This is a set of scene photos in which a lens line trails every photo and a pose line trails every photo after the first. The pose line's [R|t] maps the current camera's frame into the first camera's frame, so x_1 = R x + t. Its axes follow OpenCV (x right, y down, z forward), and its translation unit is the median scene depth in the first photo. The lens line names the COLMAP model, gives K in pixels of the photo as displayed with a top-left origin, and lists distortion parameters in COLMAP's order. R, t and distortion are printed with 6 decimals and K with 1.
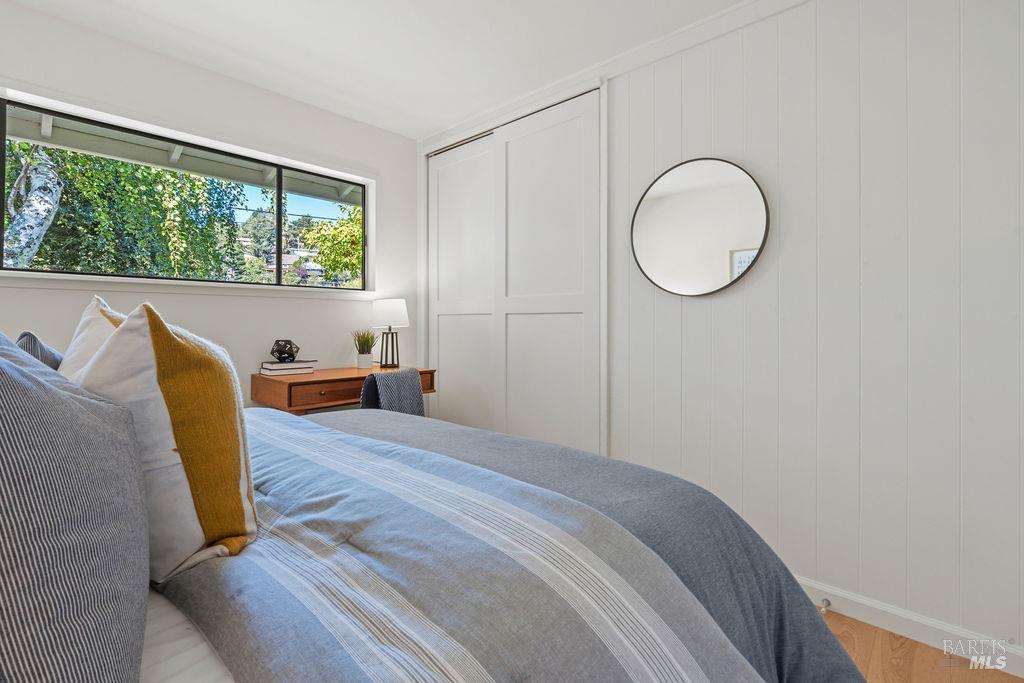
lens RADIAL K [[470.9, 0, 509.5], [0, 470.9, 327.5], [0, 0, 1]] dist [-0.000390, -0.000027]
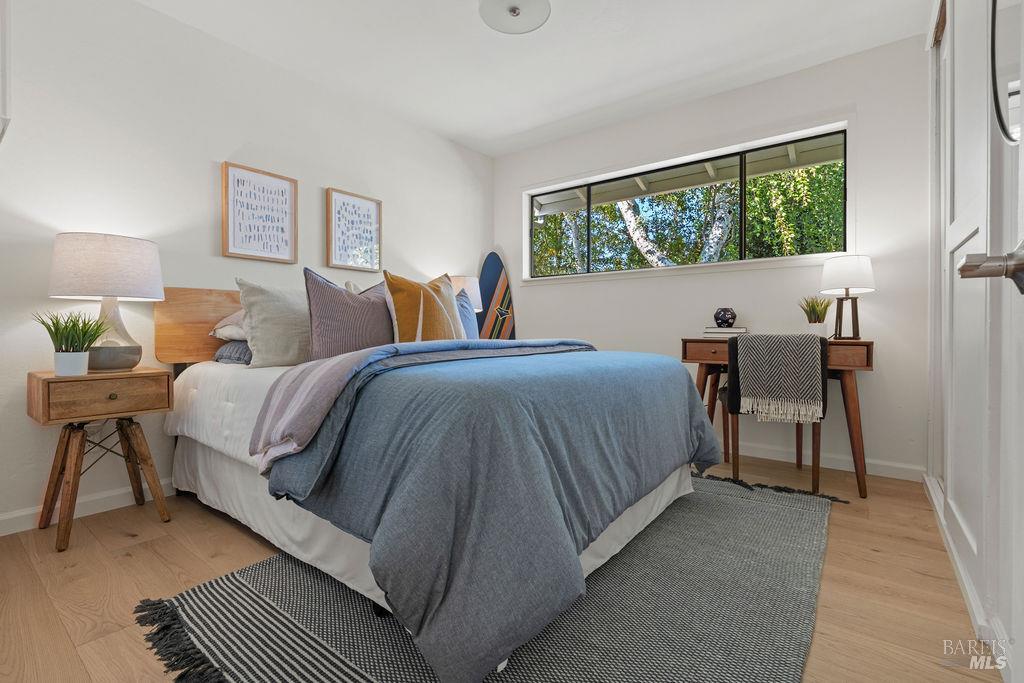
lens RADIAL K [[470.9, 0, 509.5], [0, 470.9, 327.5], [0, 0, 1]] dist [-0.000390, -0.000027]
pose [[0.087626, -0.002150, -0.996151, 0.531638], [-0.002119, 0.999995, -0.002345, 0.068076], [0.996151, 0.002316, 0.087621, 0.335069]]
